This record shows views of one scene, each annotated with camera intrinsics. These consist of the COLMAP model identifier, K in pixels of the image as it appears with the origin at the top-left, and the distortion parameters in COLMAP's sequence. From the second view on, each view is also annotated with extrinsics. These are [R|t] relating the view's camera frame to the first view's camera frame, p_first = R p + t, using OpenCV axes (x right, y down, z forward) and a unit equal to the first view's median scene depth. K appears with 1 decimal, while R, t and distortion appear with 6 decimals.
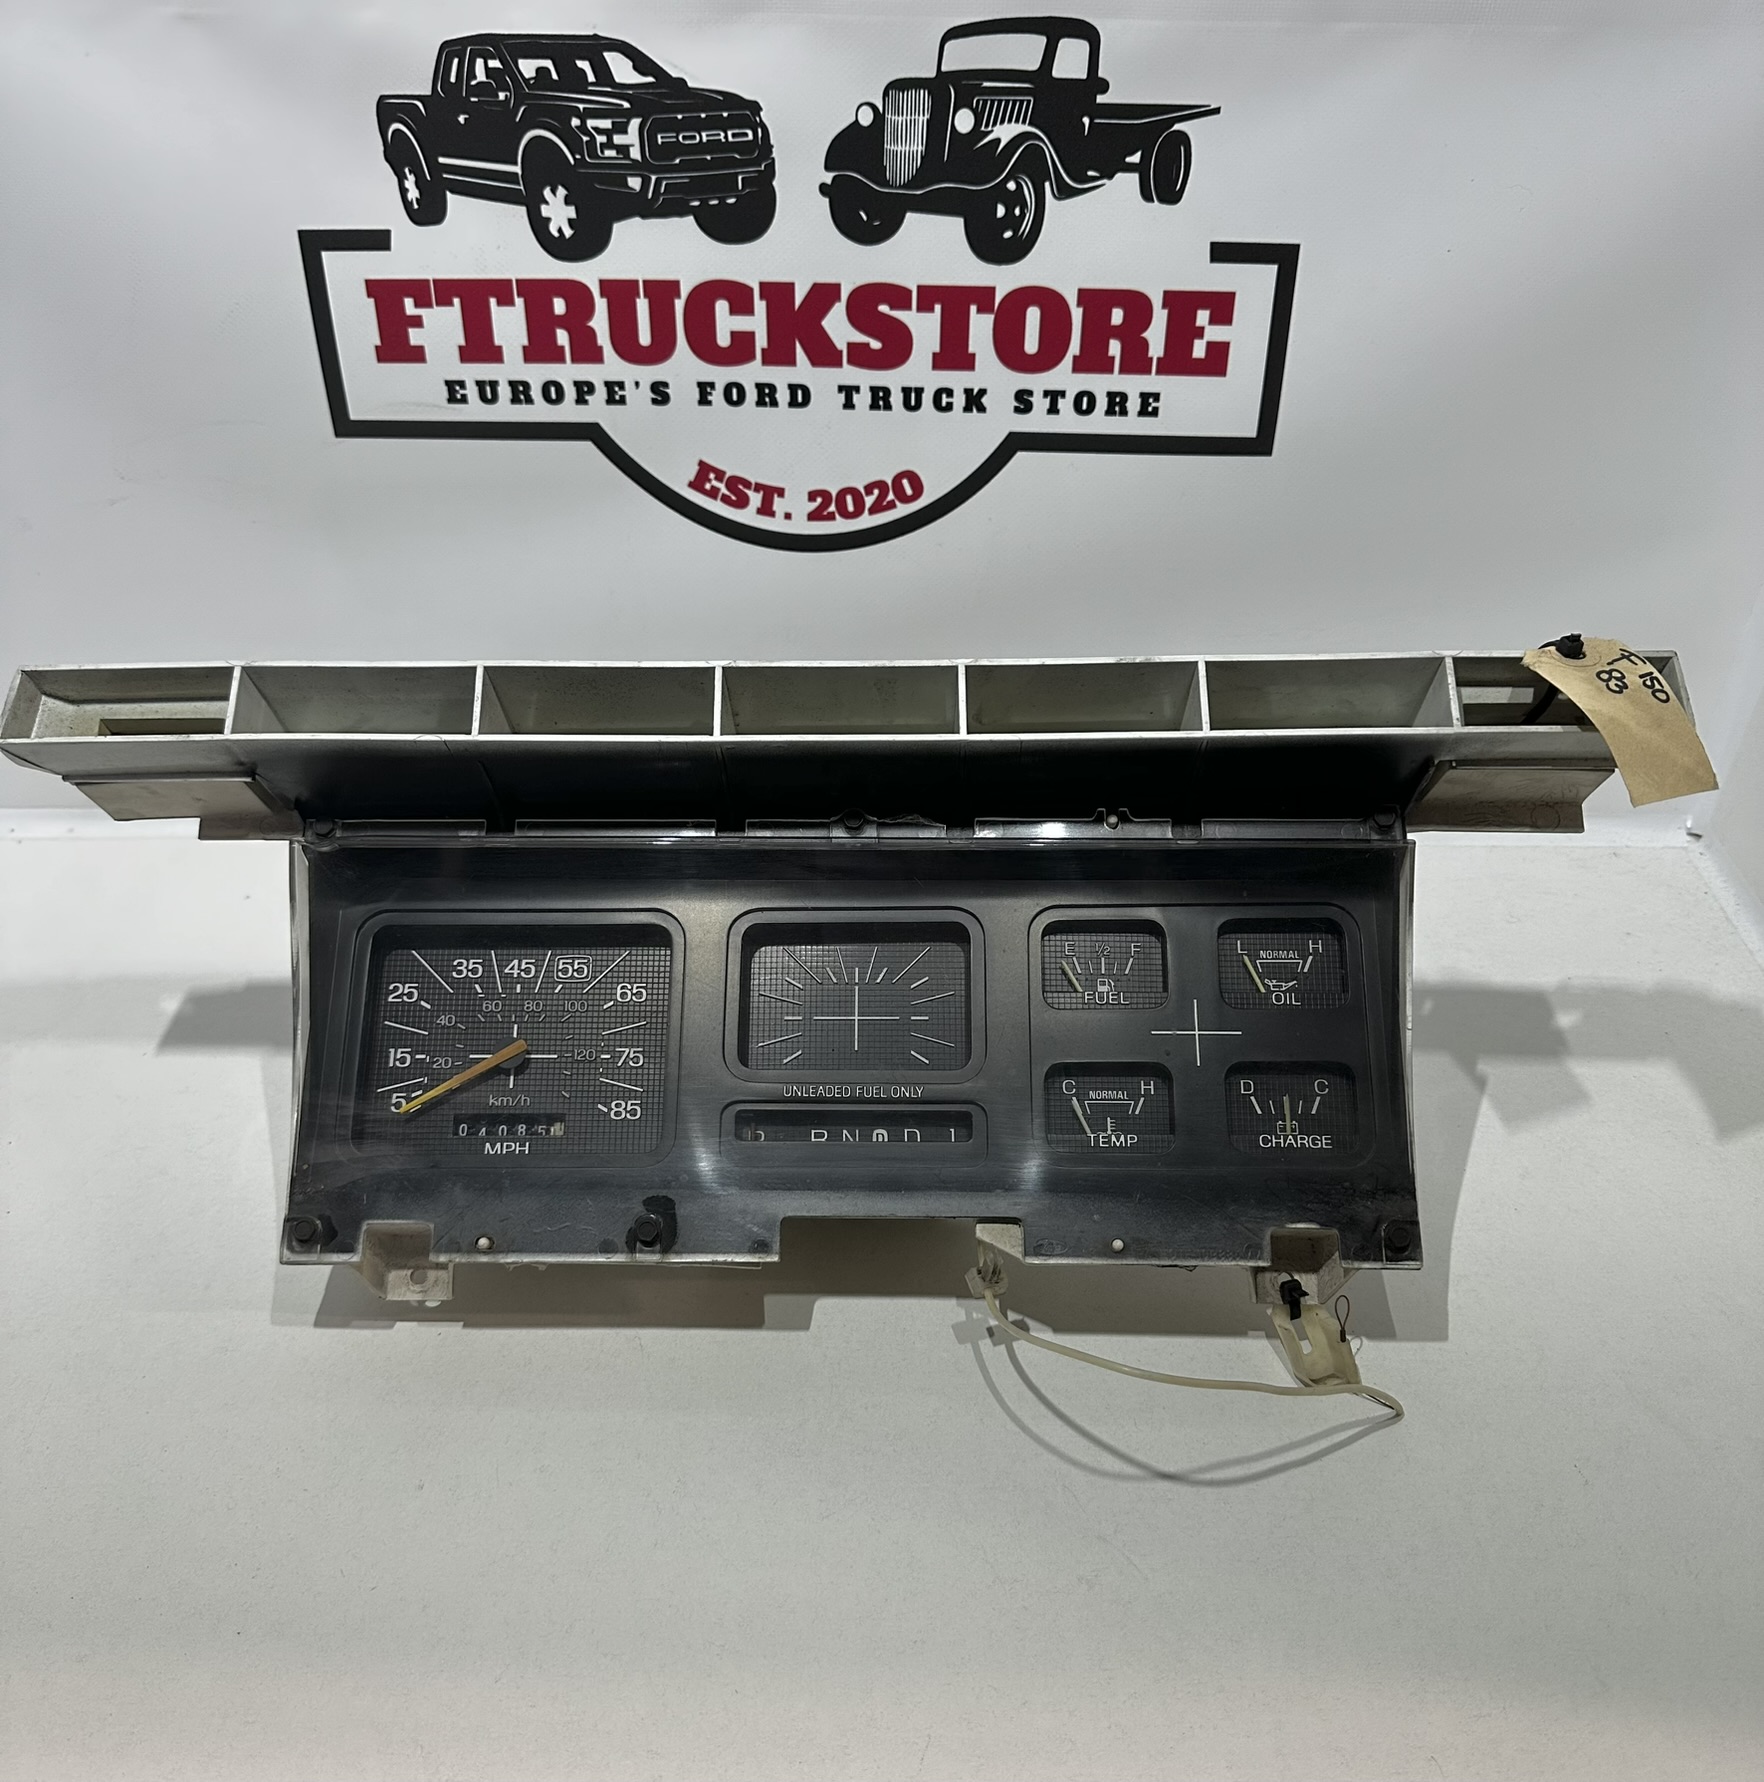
lens RADIAL K [[1713.6, 0, 891.3], [0, 1713.6, 926.3], [0, 0, 1]] dist [0.065155, -0.191726]
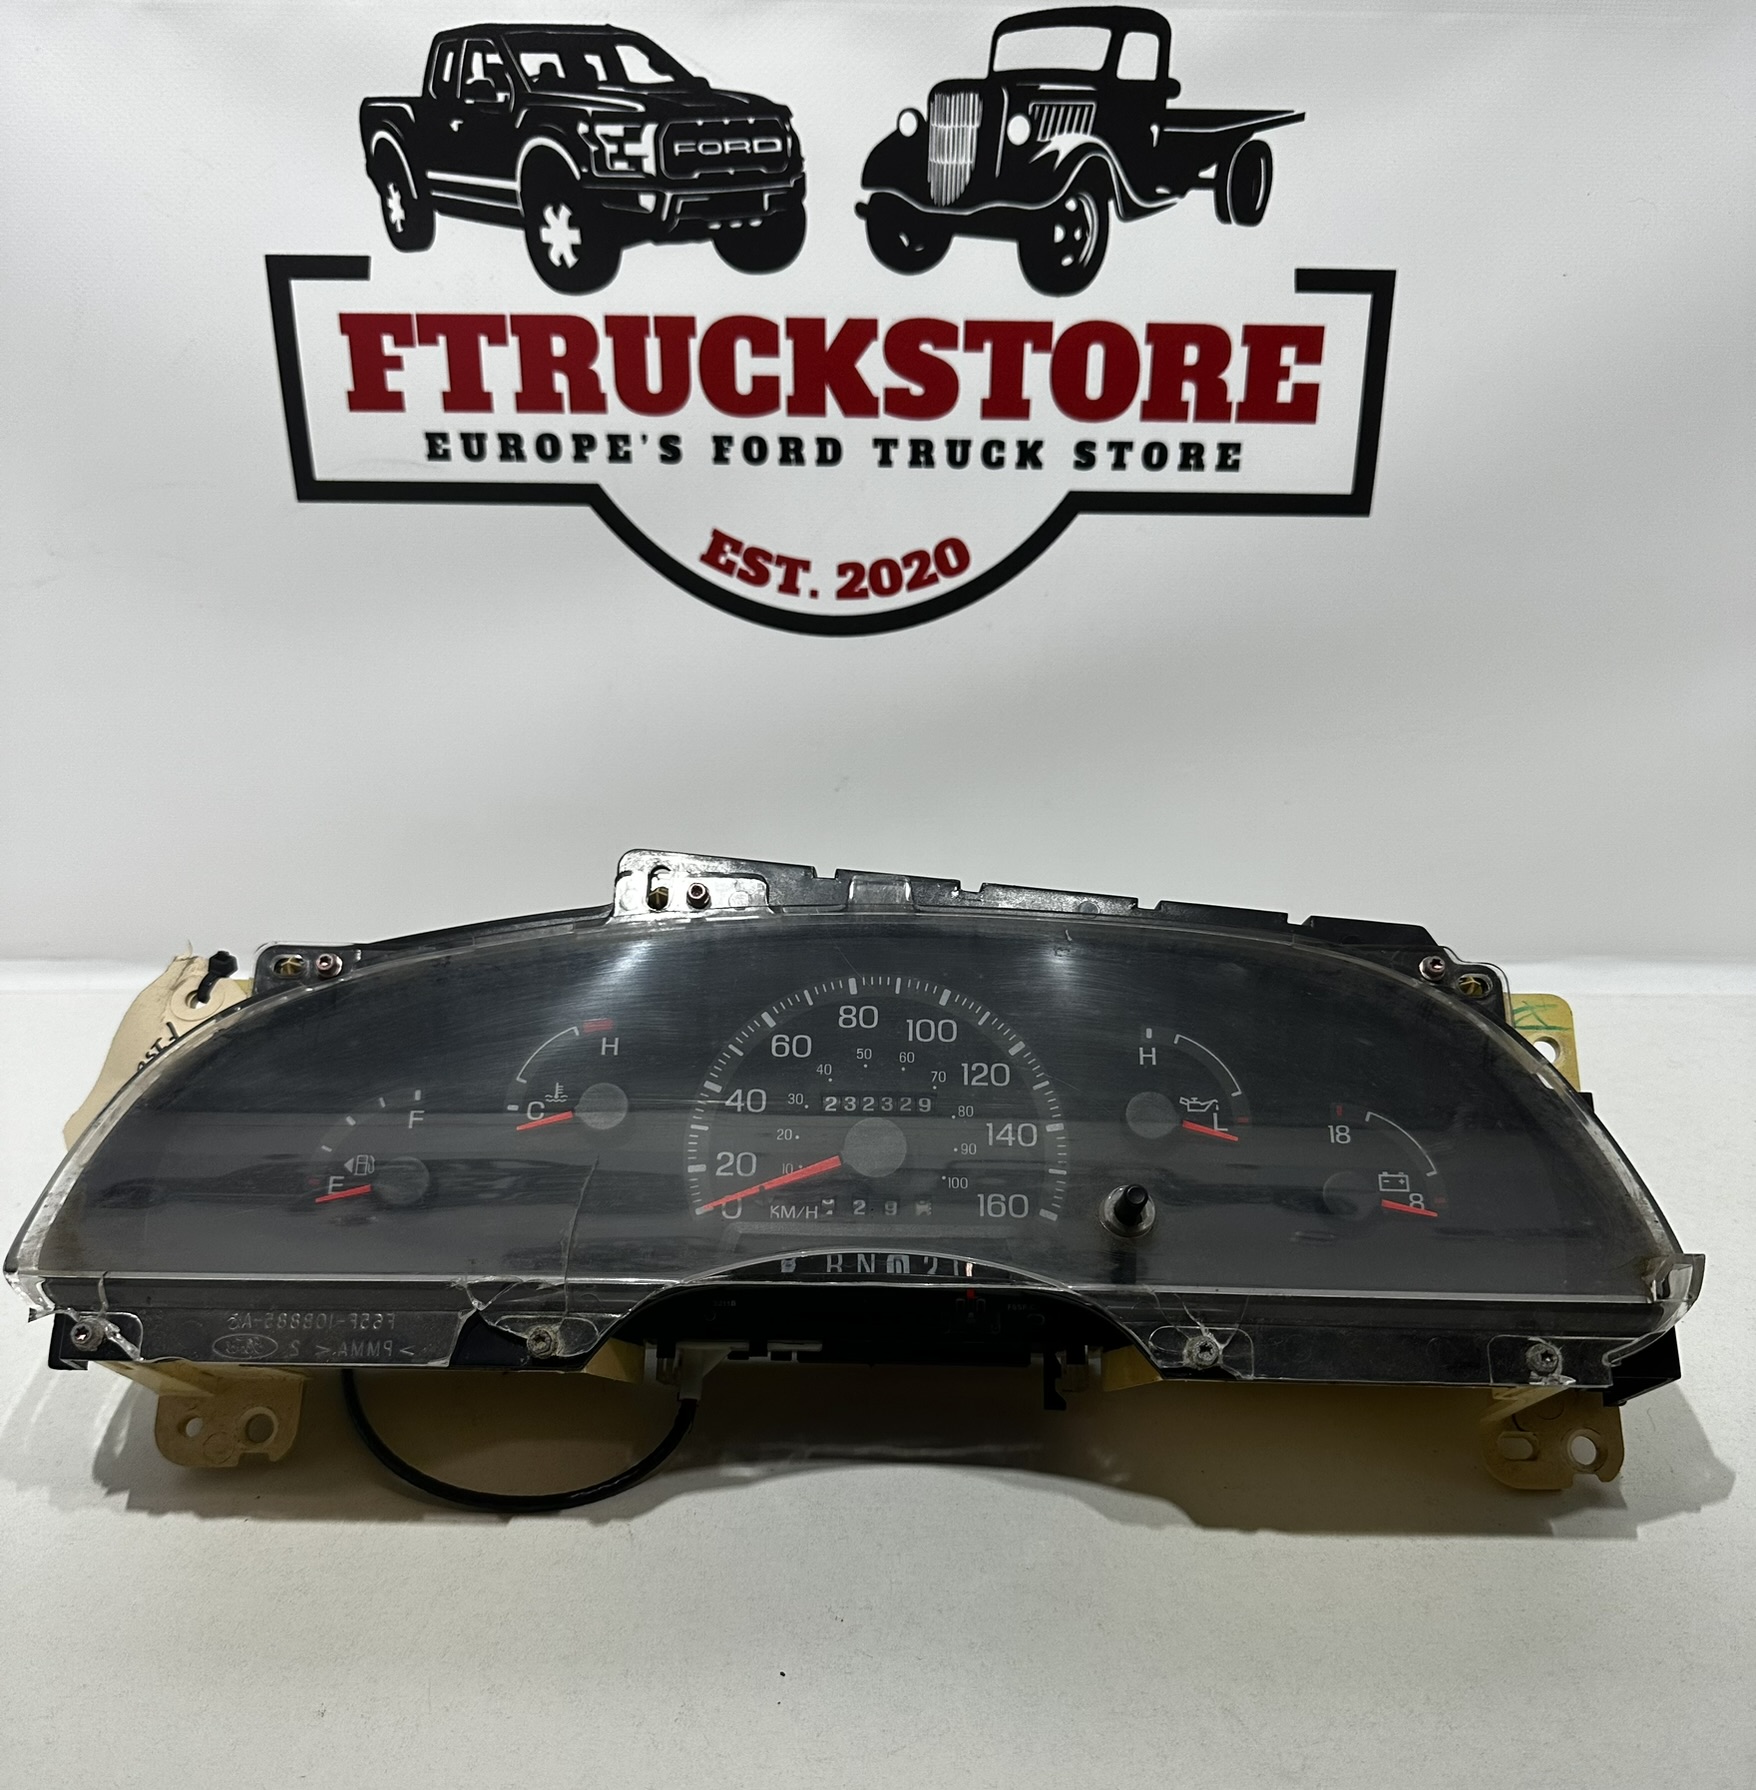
lens RADIAL K [[1710.0, 0, 881.4], [0, 1710.0, 1003.9], [0, 0, 1]] dist [0.035305, -0.125626]
pose [[0.999968, -0.005516, 0.005712, -0.034562], [0.006448, 0.983863, -0.178808, 0.129683], [-0.004634, 0.178839, 0.983867, 0.198449]]
